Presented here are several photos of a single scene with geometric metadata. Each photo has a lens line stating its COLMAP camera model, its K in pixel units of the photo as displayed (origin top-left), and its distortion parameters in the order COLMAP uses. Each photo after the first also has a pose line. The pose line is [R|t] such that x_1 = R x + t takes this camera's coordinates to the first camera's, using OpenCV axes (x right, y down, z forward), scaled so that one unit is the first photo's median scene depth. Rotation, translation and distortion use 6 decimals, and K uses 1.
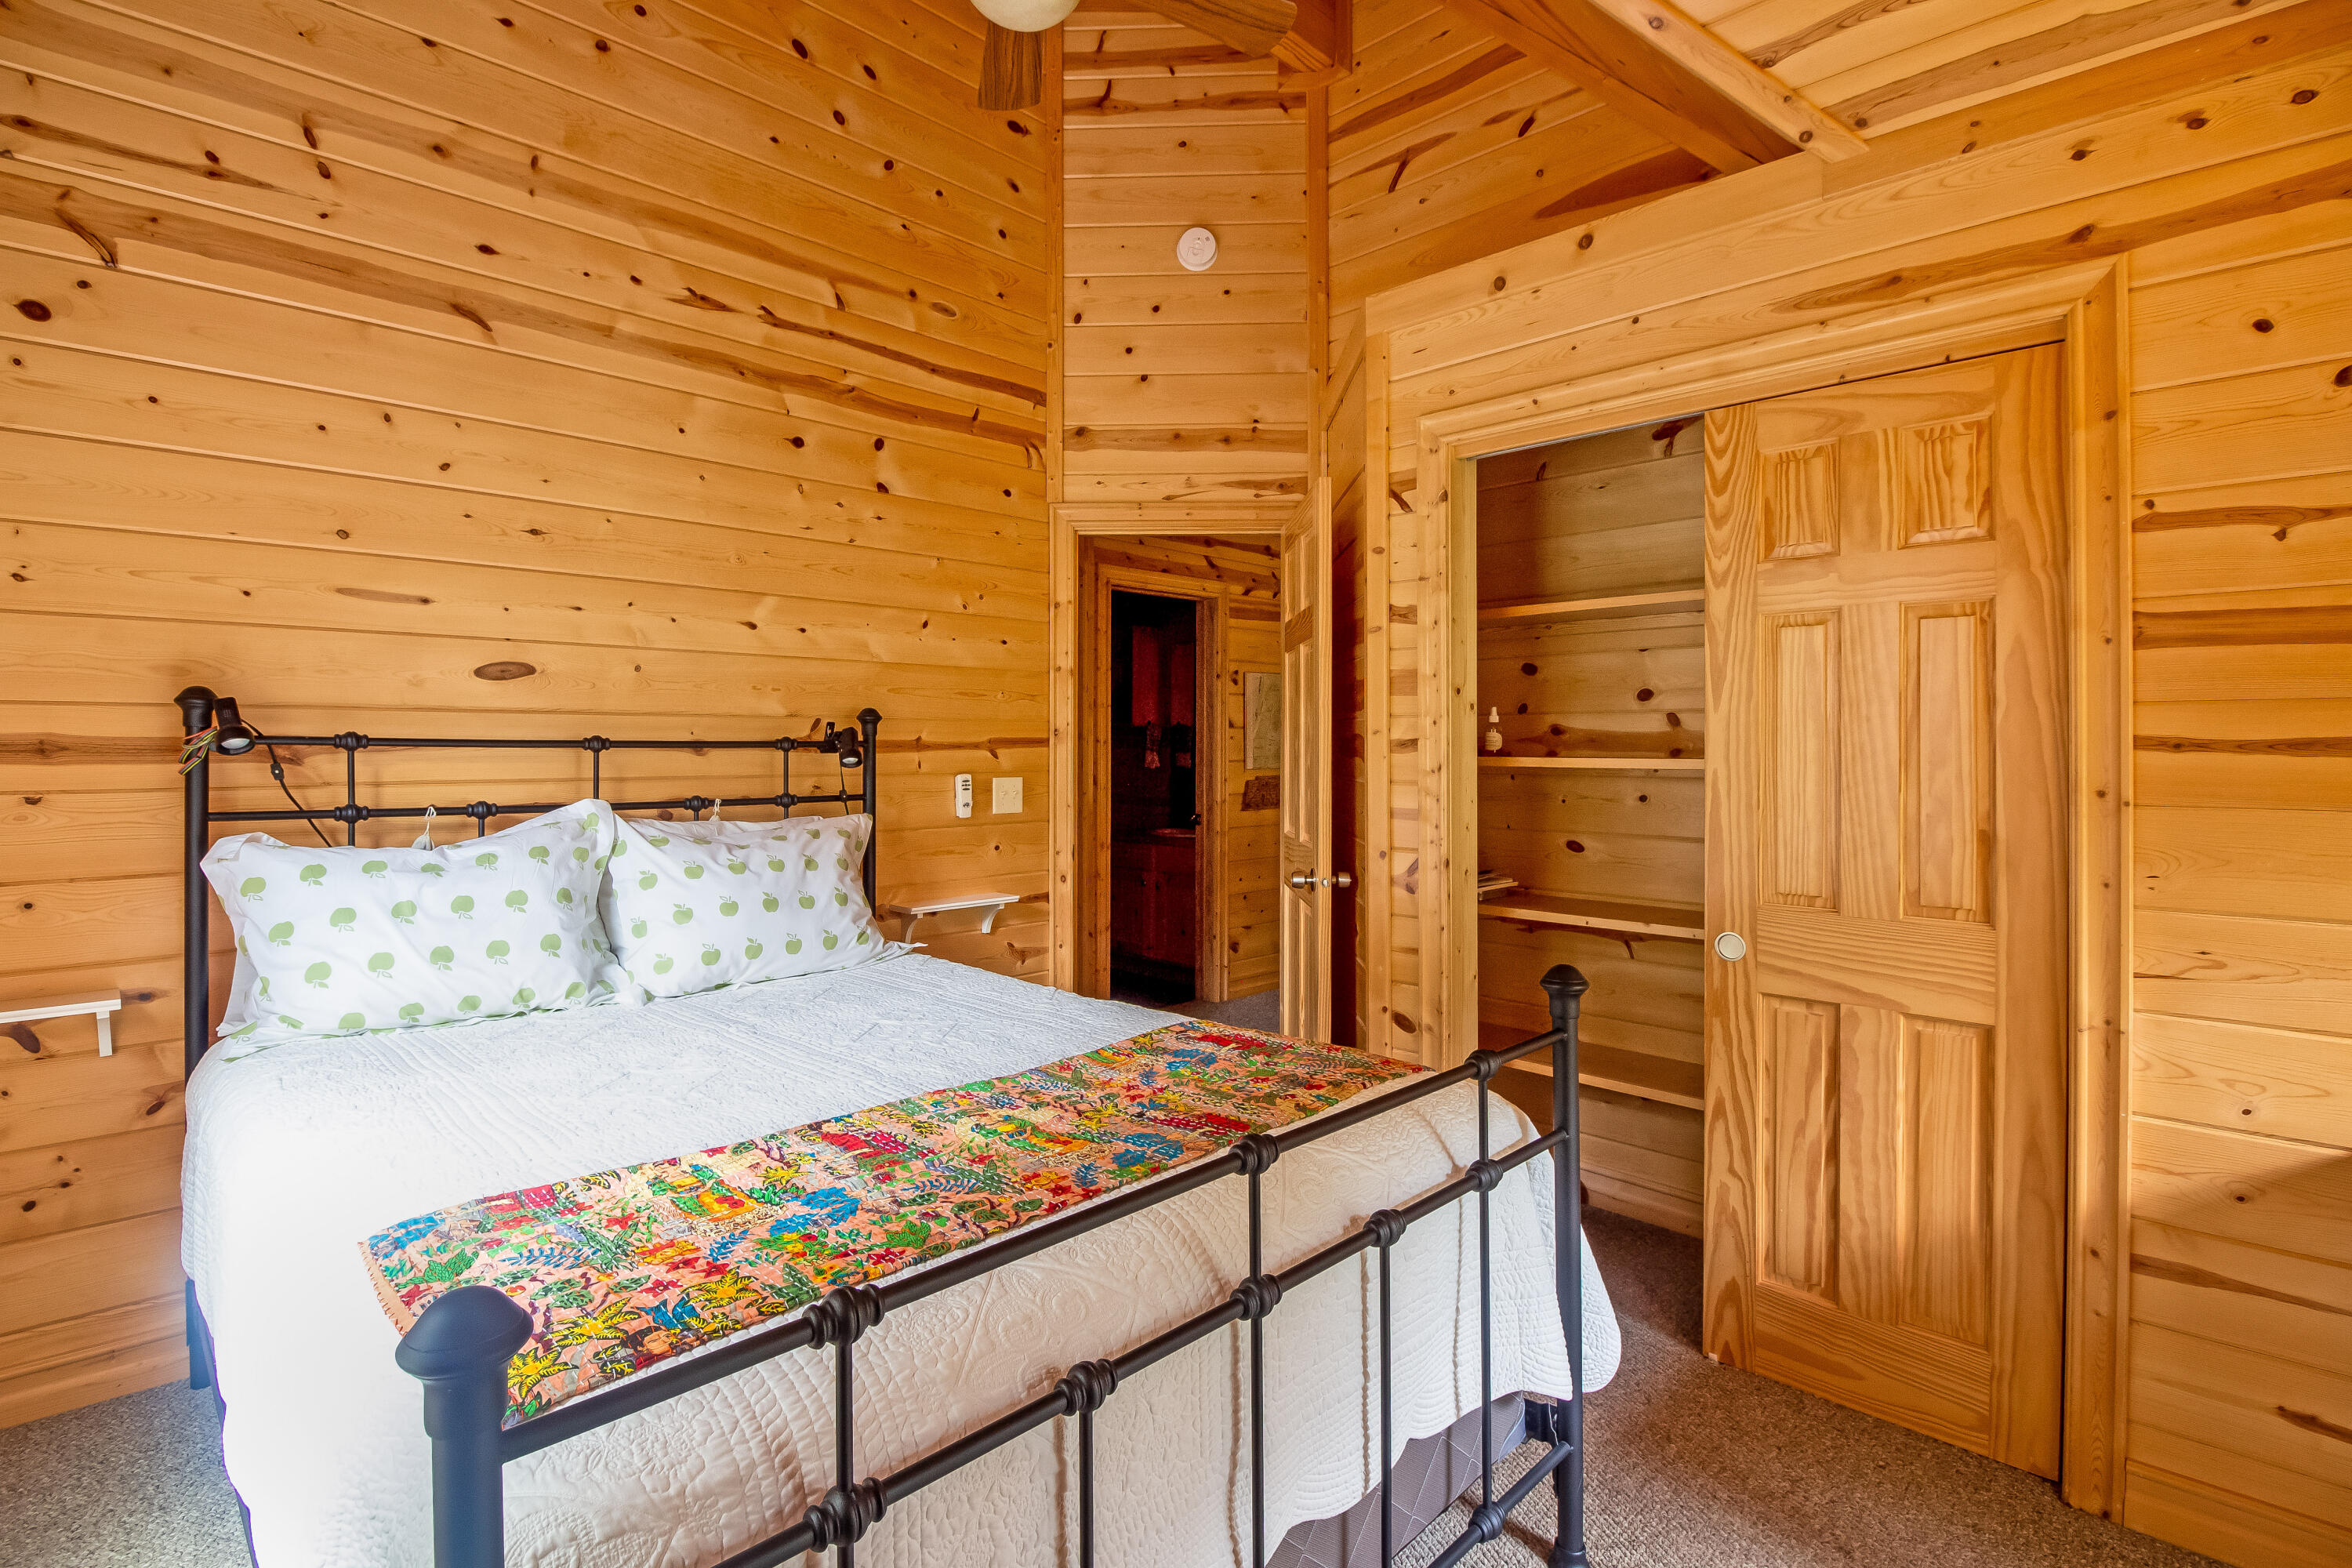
lens RADIAL K [[1117.8, 0, 1183.8], [0, 1117.8, 744.5], [0, 0, 1]] dist [0.003477, -0.009912]
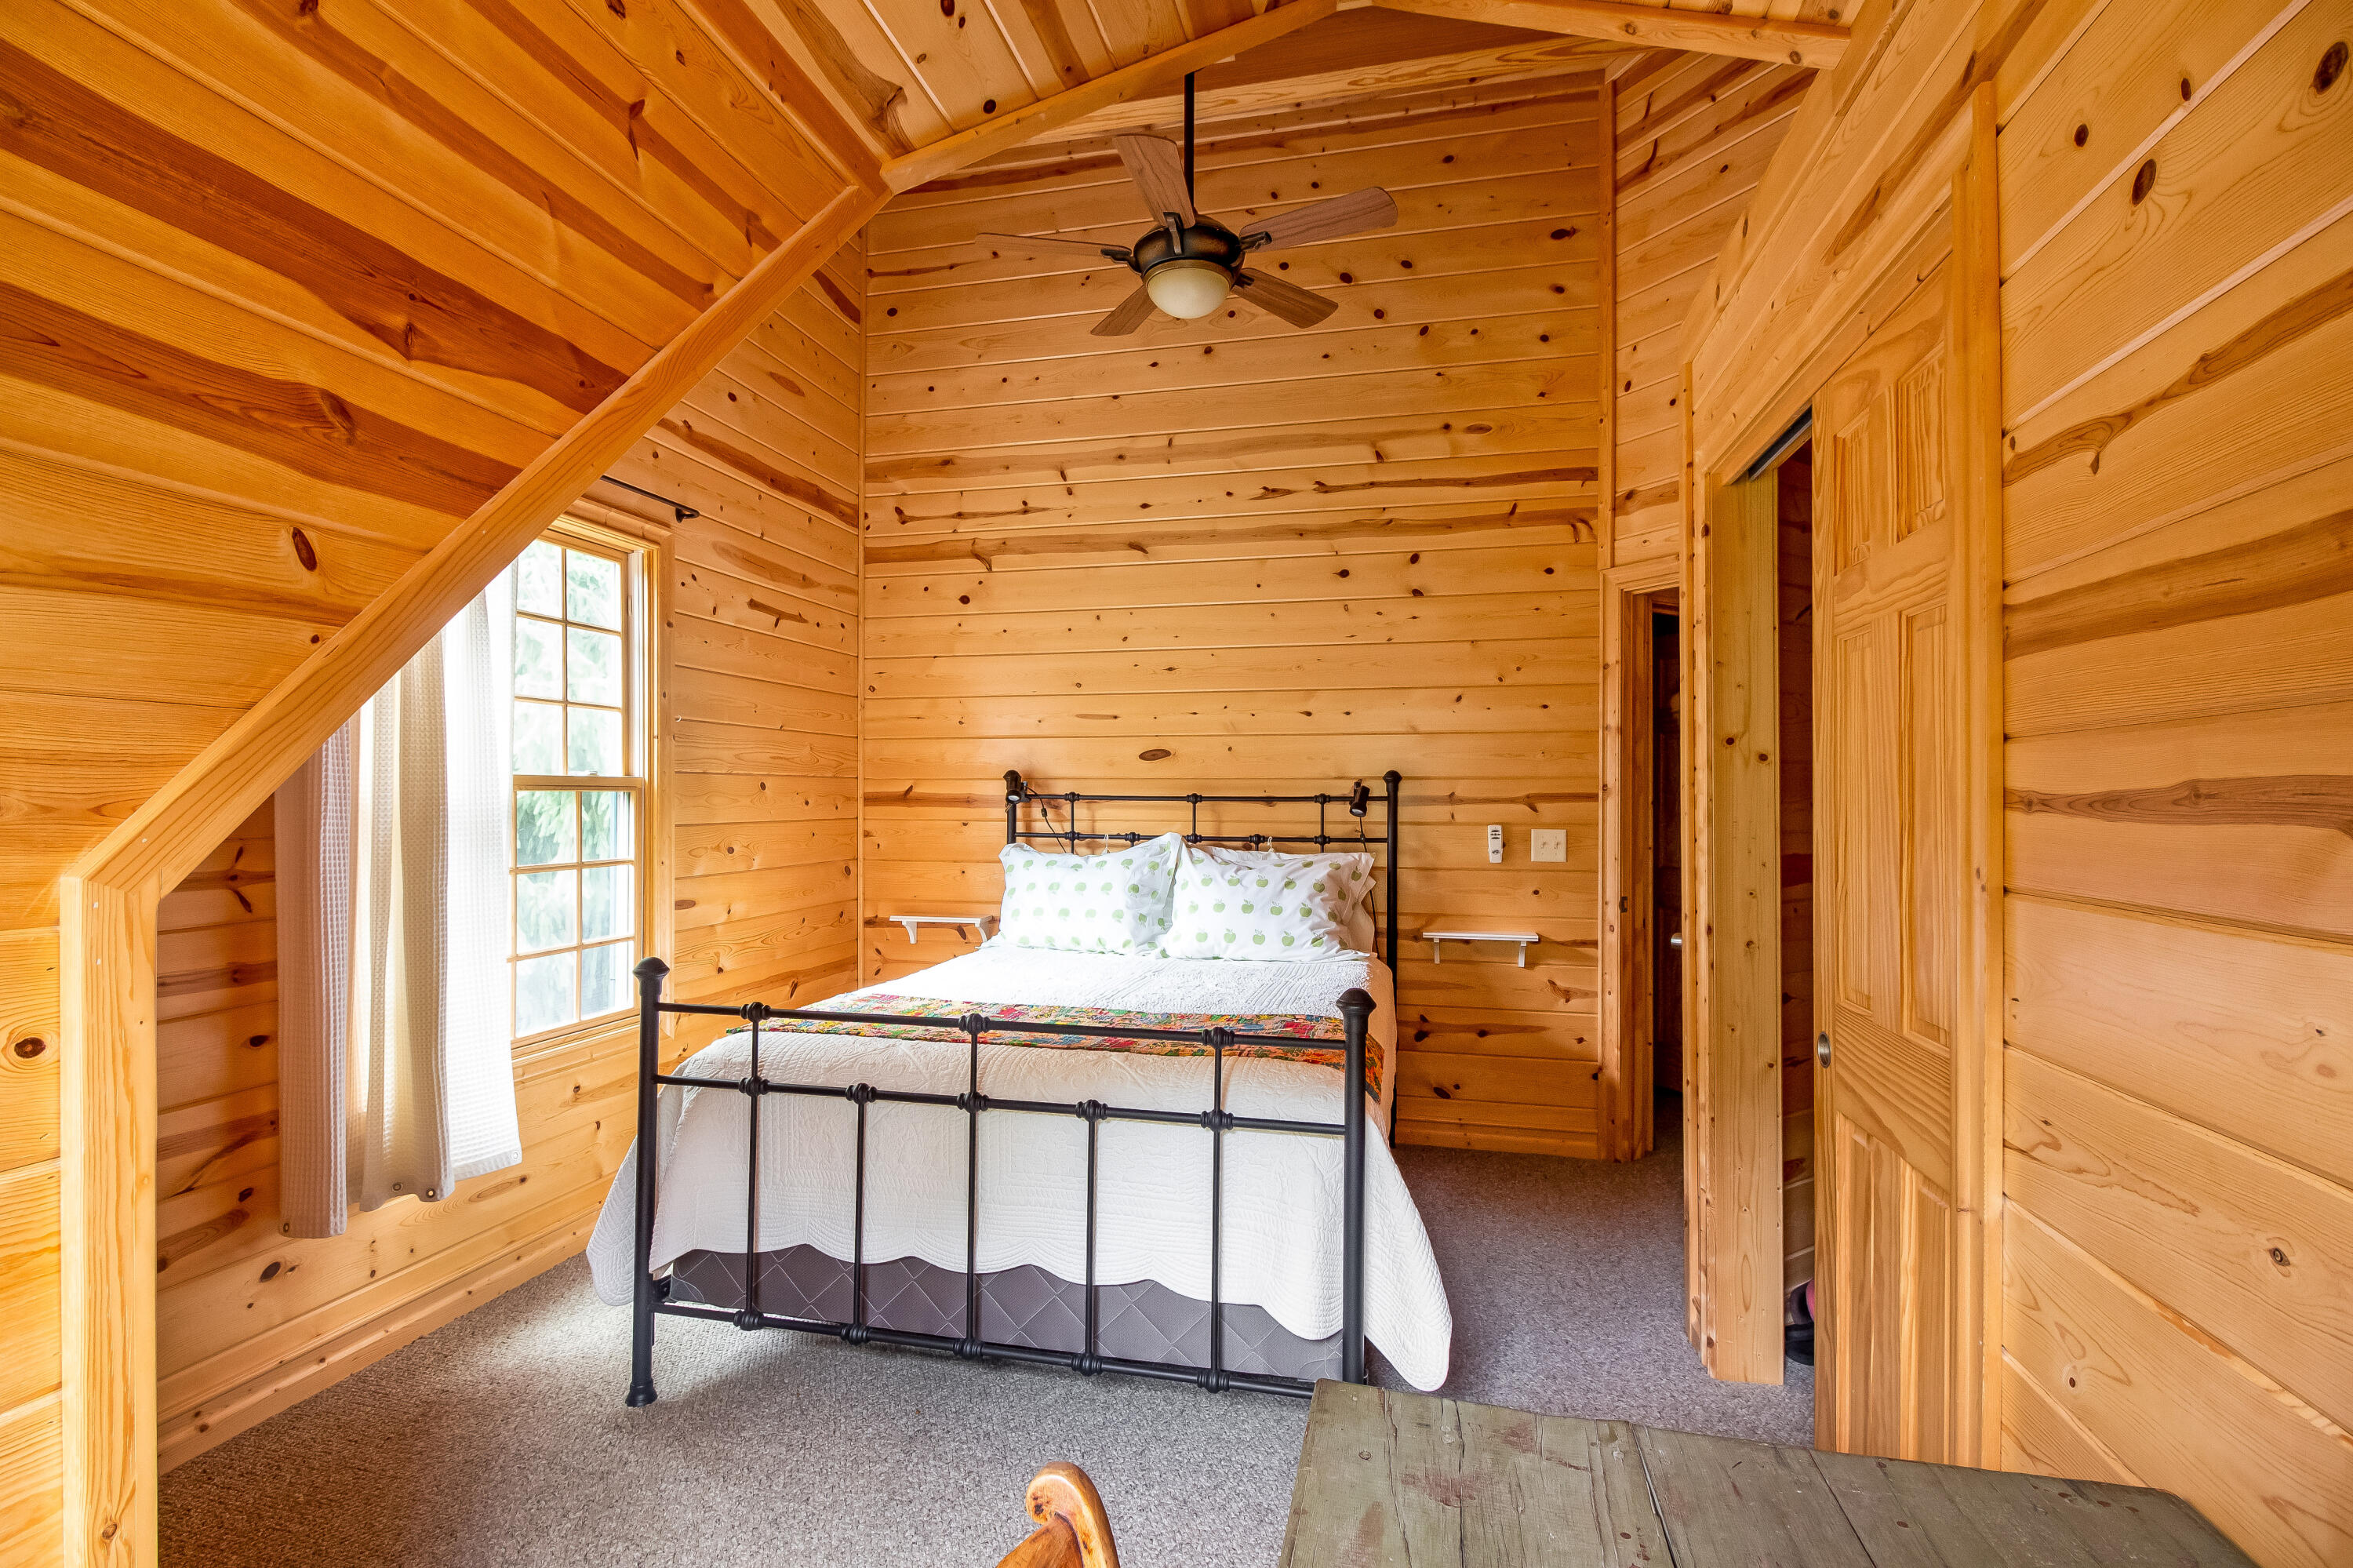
lens RADIAL K [[1118.3, 0, 1169.1], [0, 1118.3, 795.1], [0, 0, 1]] dist [0.003477, -0.009912]
pose [[0.523701, -0.002903, -0.851897, 0.779491], [-0.001420, 0.999990, -0.004281, 0.001349], [0.851901, 0.003451, 0.523691, 0.138692]]
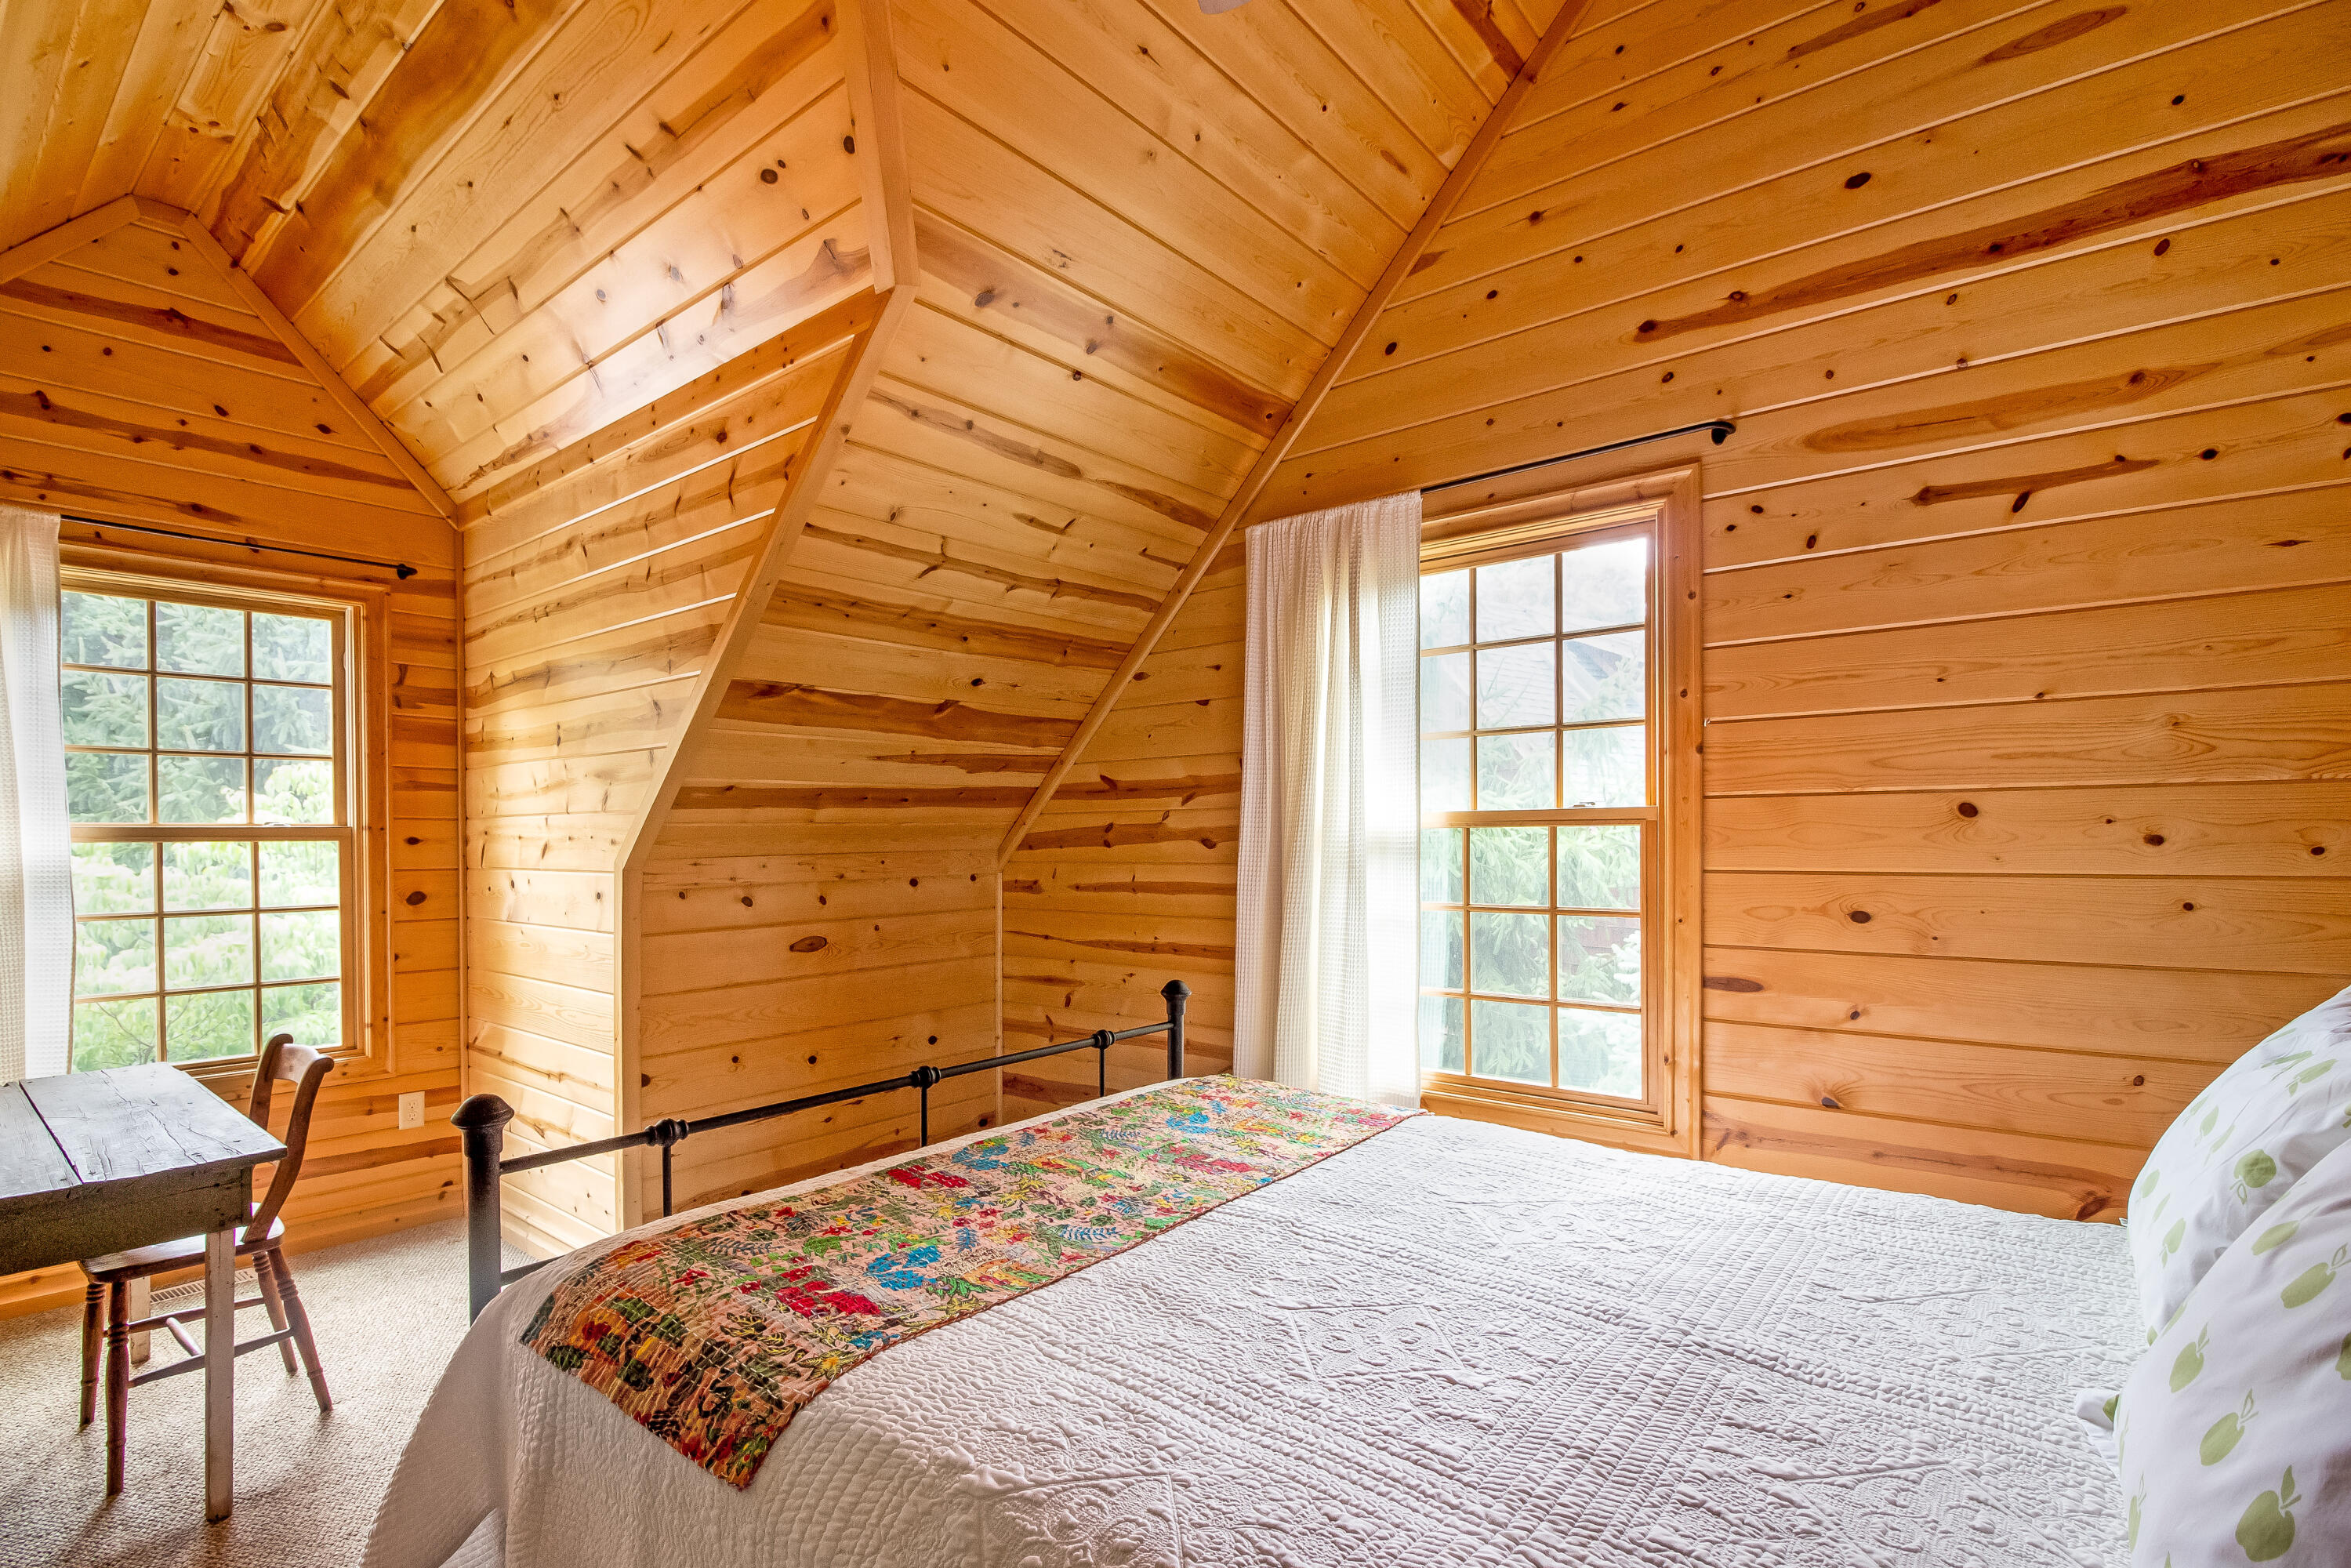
lens RADIAL K [[1117.4, 0, 1160.7], [0, 1117.4, 826.8], [0, 0, 1]] dist [0.003477, -0.009912]
pose [[-0.996755, 0.005021, -0.080339, -0.070699], [0.005632, 0.999957, -0.007378, -0.001018], [0.080299, -0.007807, -0.996740, 1.189496]]
